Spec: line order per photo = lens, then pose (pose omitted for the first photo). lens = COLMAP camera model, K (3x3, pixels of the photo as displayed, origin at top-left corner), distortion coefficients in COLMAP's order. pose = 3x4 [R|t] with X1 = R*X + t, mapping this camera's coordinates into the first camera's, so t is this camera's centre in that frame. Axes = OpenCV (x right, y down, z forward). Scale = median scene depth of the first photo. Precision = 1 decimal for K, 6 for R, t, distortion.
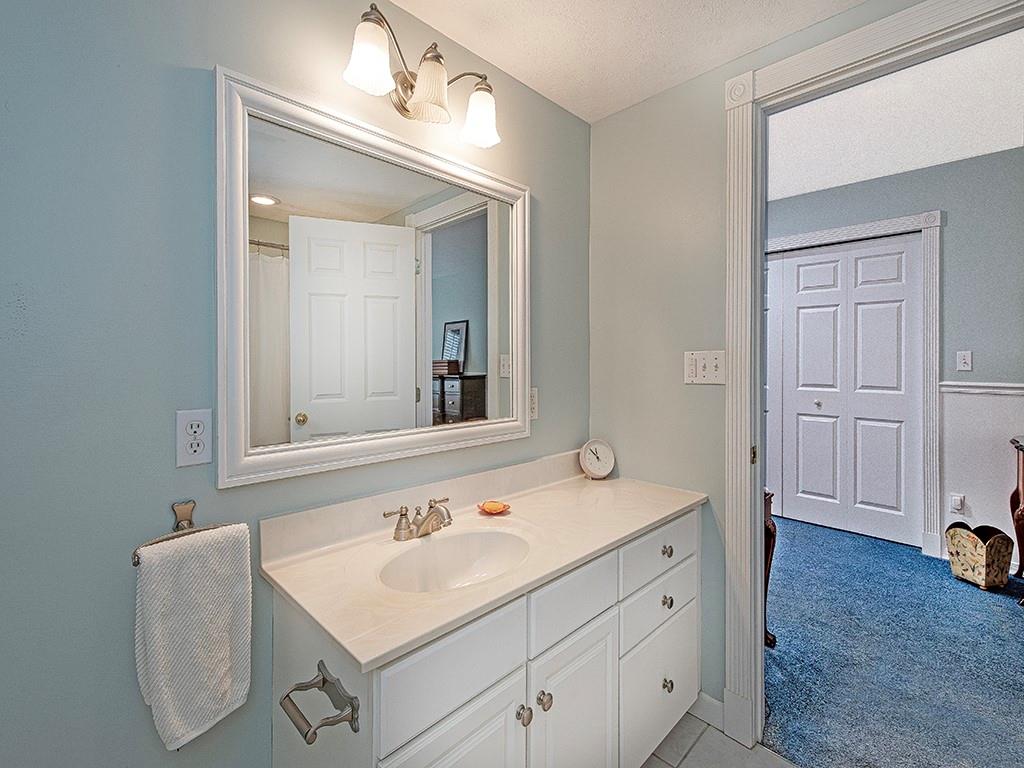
lens RADIAL K [[454.0, 0, 509.7], [0, 454.0, 408.7], [0, 0, 1]] dist [0.000562, 0.000021]
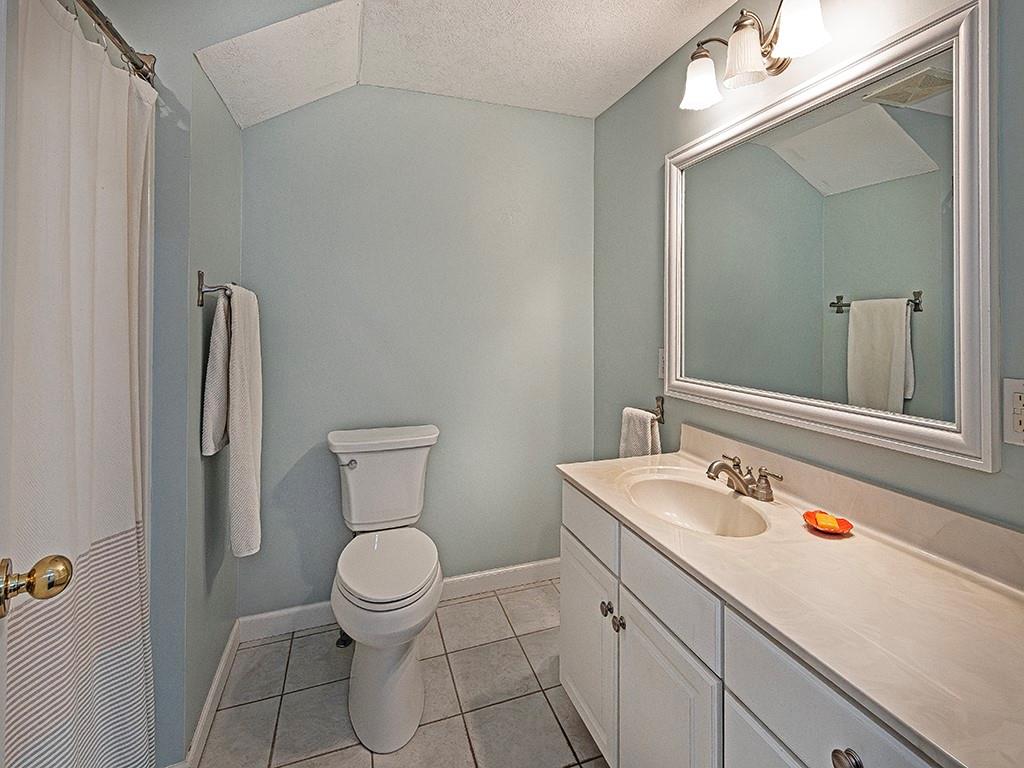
lens RADIAL K [[448.0, 0, 512.0], [0, 448.0, 384.0], [0, 0, 1]] dist [0.003738, 0.000152]
pose [[-0.429017, 0.120535, -0.895218, 0.892007], [-0.104341, 0.977810, 0.181659, -0.088837], [0.897250, 0.171343, -0.406920, 0.898539]]
